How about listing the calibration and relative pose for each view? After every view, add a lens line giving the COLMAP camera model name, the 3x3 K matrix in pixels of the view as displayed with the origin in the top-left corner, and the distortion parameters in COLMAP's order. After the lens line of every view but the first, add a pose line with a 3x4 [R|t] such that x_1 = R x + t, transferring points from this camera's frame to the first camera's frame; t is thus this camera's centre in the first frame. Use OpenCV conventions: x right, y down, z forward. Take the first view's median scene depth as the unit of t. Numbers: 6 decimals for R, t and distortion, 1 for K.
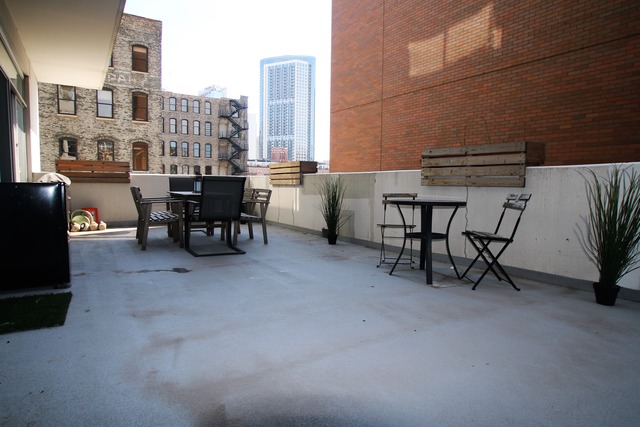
lens RADIAL K [[396.1, 0, 320.7], [0, 396.1, 226.1], [0, 0, 1]] dist [-0.068735, 0.043824]
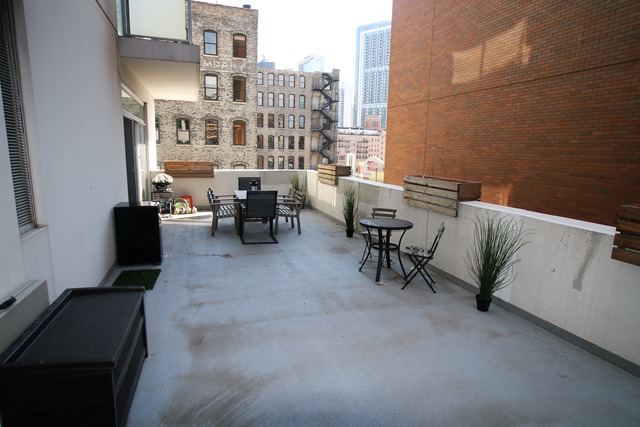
lens RADIAL K [[396.1, 0, 320.7], [0, 396.1, 226.1], [0, 0, 1]] dist [-0.068735, 0.043824]
pose [[0.965742, 0.061284, -0.252165, 0.191592], [-0.035020, 0.993604, 0.107358, -0.091726], [0.257131, -0.094849, 0.961711, -0.197056]]
